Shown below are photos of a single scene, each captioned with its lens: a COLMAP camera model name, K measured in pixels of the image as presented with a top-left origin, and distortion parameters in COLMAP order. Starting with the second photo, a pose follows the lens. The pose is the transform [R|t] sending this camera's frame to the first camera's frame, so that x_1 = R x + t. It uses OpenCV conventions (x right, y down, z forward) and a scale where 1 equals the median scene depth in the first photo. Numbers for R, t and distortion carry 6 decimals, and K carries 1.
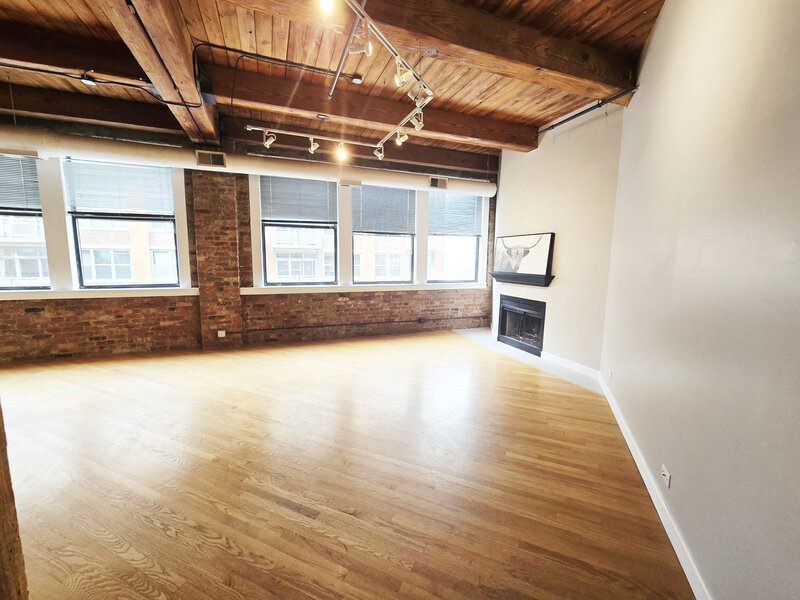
lens RADIAL K [[328.7, 0, 399.4], [0, 328.7, 298.7], [0, 0, 1]] dist [-0.001459, 0.001150]
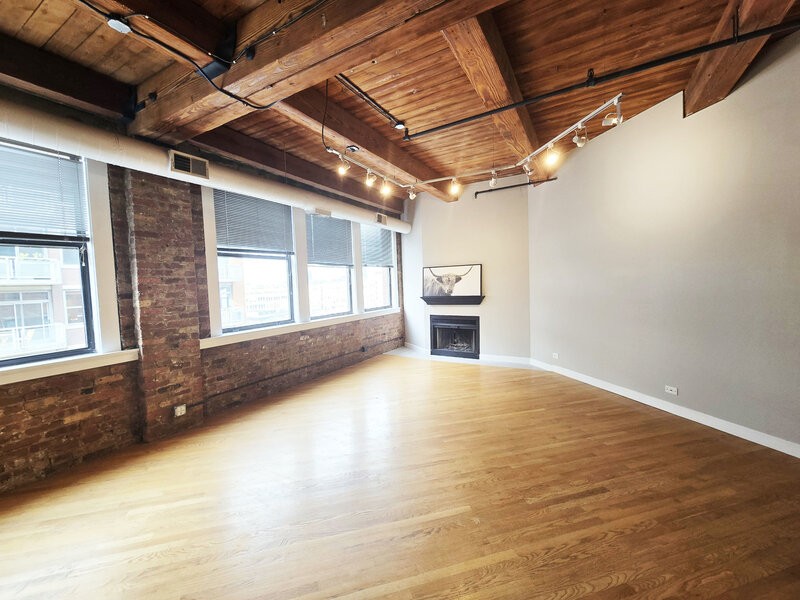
lens RADIAL K [[327.0, 0, 401.8], [0, 327.0, 297.5], [0, 0, 1]] dist [0.001091, 0.000205]
pose [[0.776598, -0.065795, 0.626552, -0.583311], [0.120603, 0.991664, -0.045349, -0.039588], [-0.618345, 0.110781, 0.778059, 0.154436]]
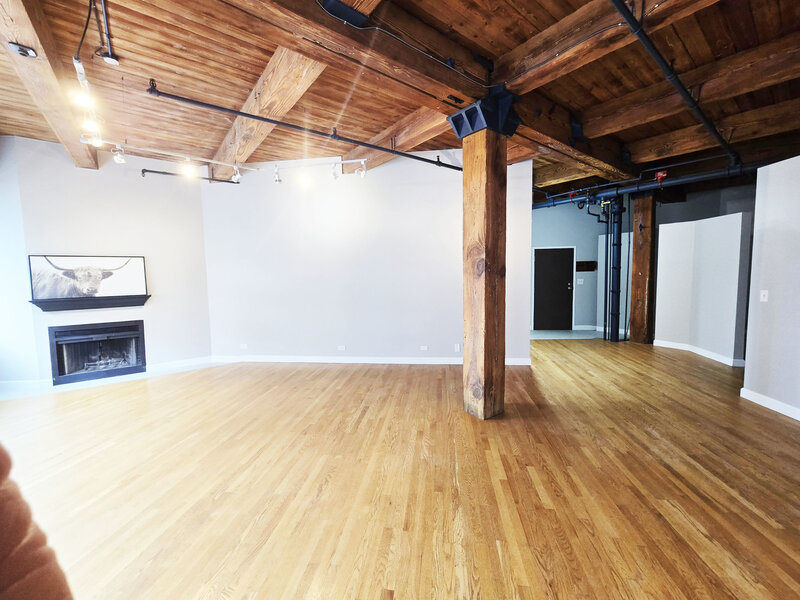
lens RADIAL K [[327.4, 0, 399.2], [0, 327.4, 298.7], [0, 0, 1]] dist [-0.002246, -0.000037]
pose [[-0.287066, -0.081152, 0.954467, -0.784624], [0.133378, 0.983313, 0.123720, -0.074600], [-0.948580, 0.162820, -0.271452, 0.454235]]
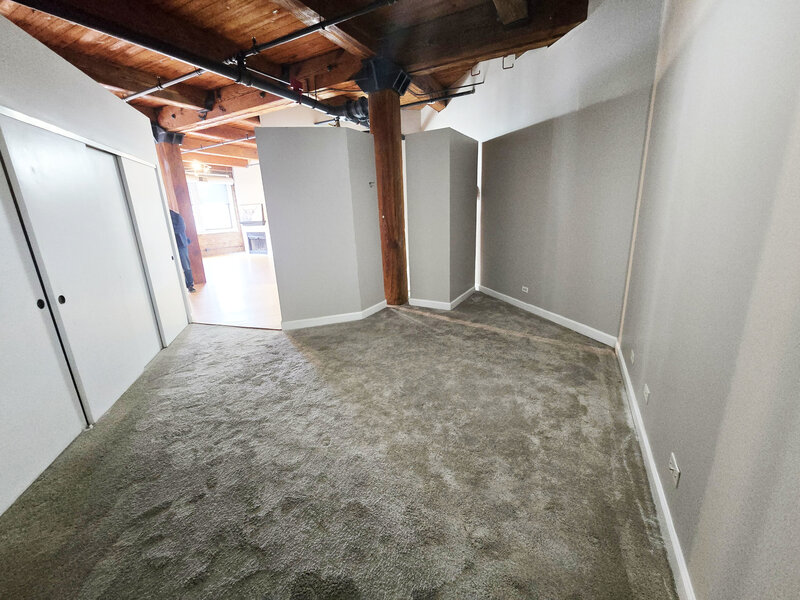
lens RADIAL K [[328.7, 0, 399.4], [0, 328.7, 298.7], [0, 0, 1]] dist [-0.001459, 0.001150]
pose [[0.749999, -0.211498, 0.626714, -0.446732], [0.130457, 0.976188, 0.173315, 0.198909], [-0.648446, -0.048227, 0.759731, -1.531006]]
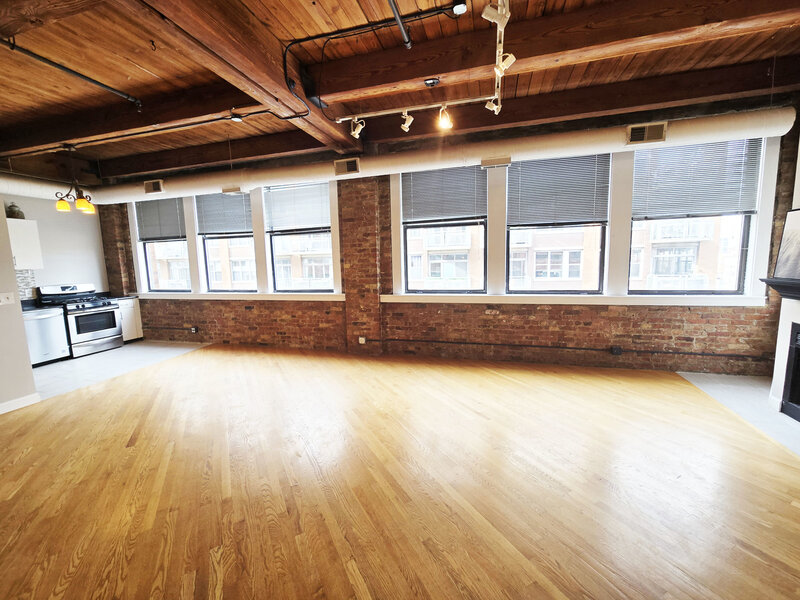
lens RADIAL K [[328.7, 0, 399.4], [0, 328.7, 298.7], [0, 0, 1]] dist [-0.001459, 0.001150]
pose [[0.795237, 0.039942, -0.604981, 0.149058], [-0.039402, 0.999123, 0.014172, -0.038239], [0.605016, 0.012568, 0.796114, 0.262741]]
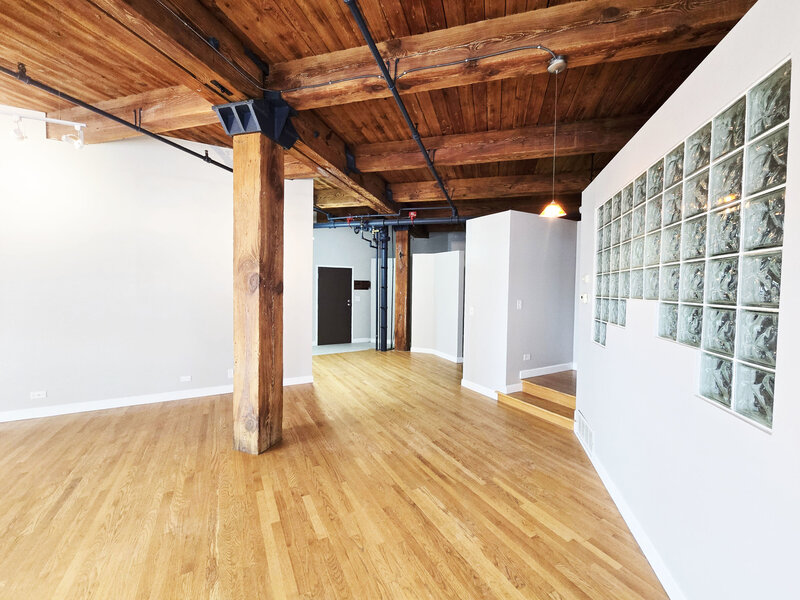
lens RADIAL K [[328.7, 0, 399.4], [0, 328.7, 298.7], [0, 0, 1]] dist [-0.001459, 0.001150]
pose [[-0.792024, -0.043131, 0.608964, -0.768355], [0.051278, 0.989276, 0.136760, -0.072500], [-0.608332, 0.139544, -0.781319, 0.418653]]
